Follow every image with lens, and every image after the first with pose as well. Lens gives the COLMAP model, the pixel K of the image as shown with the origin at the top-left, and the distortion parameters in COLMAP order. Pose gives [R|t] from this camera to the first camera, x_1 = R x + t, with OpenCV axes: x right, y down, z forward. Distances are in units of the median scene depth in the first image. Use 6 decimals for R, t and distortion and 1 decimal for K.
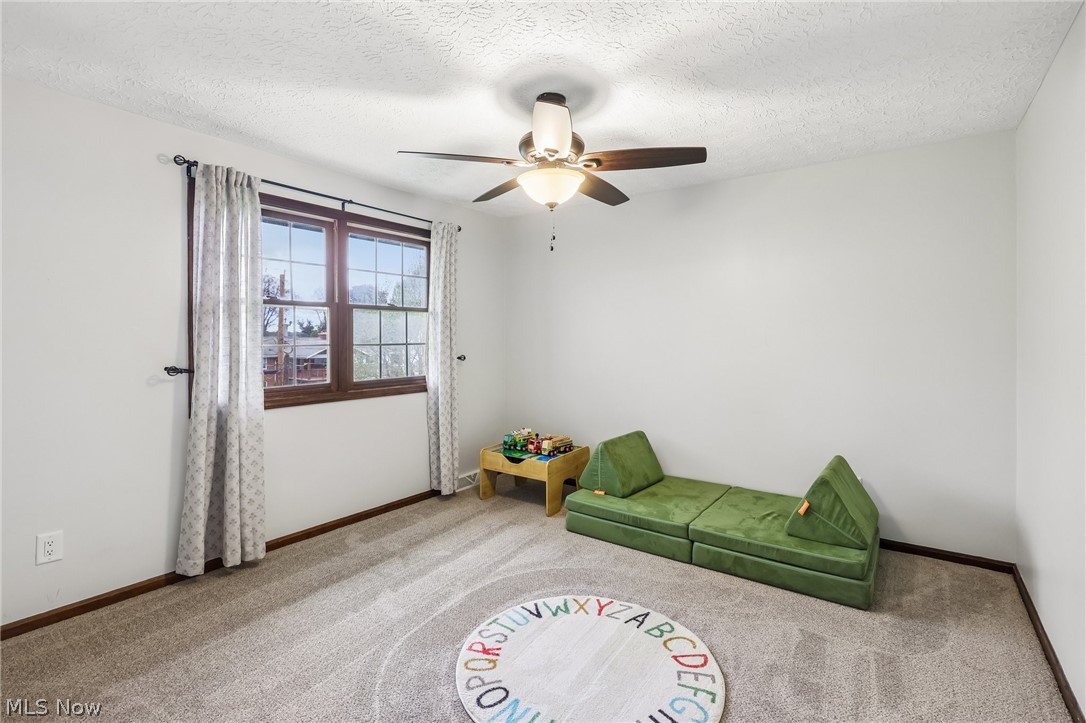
lens RADIAL K [[509.9, 0, 550.4], [0, 509.9, 336.8], [0, 0, 1]] dist [-0.000938, 0.000513]
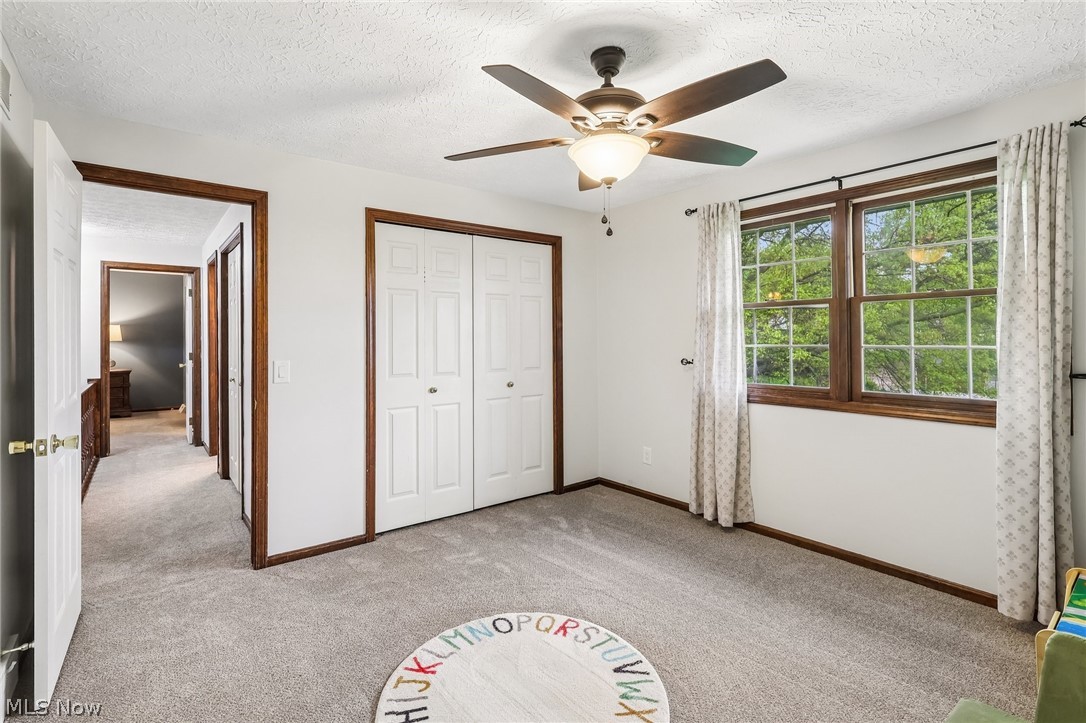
lens RADIAL K [[509.9, 0, 536.9], [0, 509.9, 329.8], [0, 0, 1]] dist [-0.000938, 0.000513]
pose [[-0.301022, -0.013338, -0.953524, 0.764757], [0.005513, 0.999861, -0.015727, -0.001427], [0.953601, -0.009991, -0.300907, 1.047059]]
